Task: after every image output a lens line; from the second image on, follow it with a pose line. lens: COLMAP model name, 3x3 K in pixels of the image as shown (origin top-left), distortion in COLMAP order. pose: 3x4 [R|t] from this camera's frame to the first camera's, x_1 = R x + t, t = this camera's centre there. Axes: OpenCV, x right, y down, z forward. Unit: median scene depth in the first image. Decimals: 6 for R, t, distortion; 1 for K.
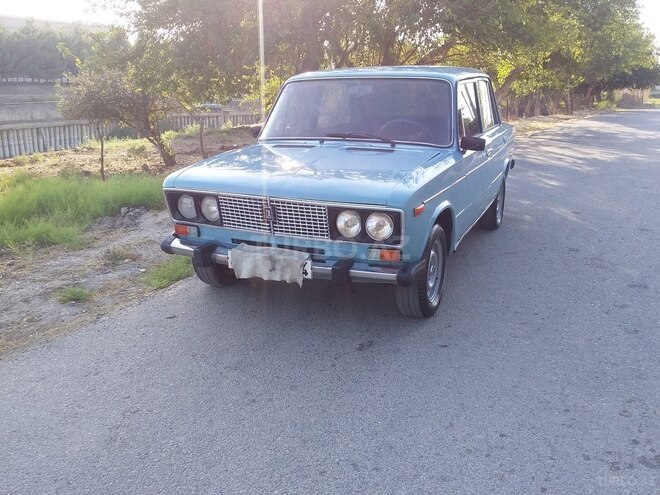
lens RADIAL K [[612.4, 0, 328.4], [0, 612.4, 256.7], [0, 0, 1]] dist [0.103665, -0.192877]
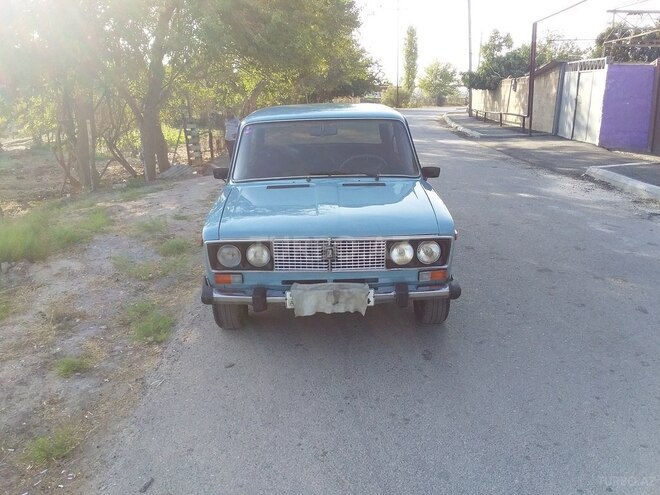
lens RADIAL K [[612.4, 0, 328.4], [0, 612.4, 256.7], [0, 0, 1]] dist [0.103665, -0.192877]
pose [[0.902213, -0.129356, 0.411436, -0.515157], [0.133971, 0.990826, 0.017741, -0.078093], [-0.409956, 0.039114, 0.911266, 0.004728]]
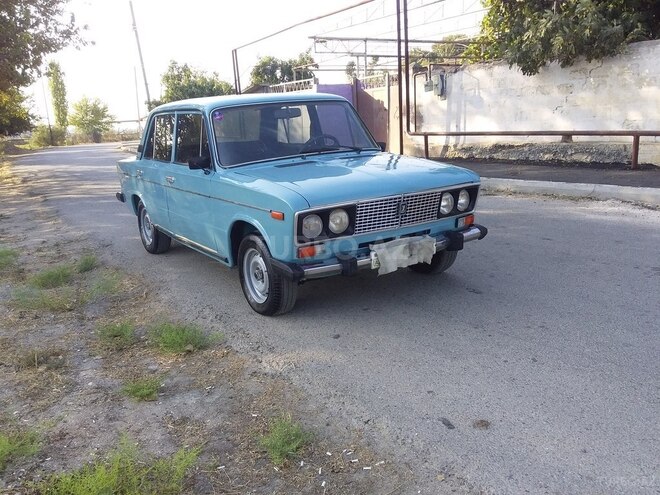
lens RADIAL K [[612.4, 0, 328.4], [0, 612.4, 256.7], [0, 0, 1]] dist [0.103665, -0.192877]
pose [[0.540519, -0.229164, 0.809520, -1.057027], [0.288974, 0.954221, 0.077178, -0.106379], [-0.790147, 0.192214, 0.581997, 0.425594]]
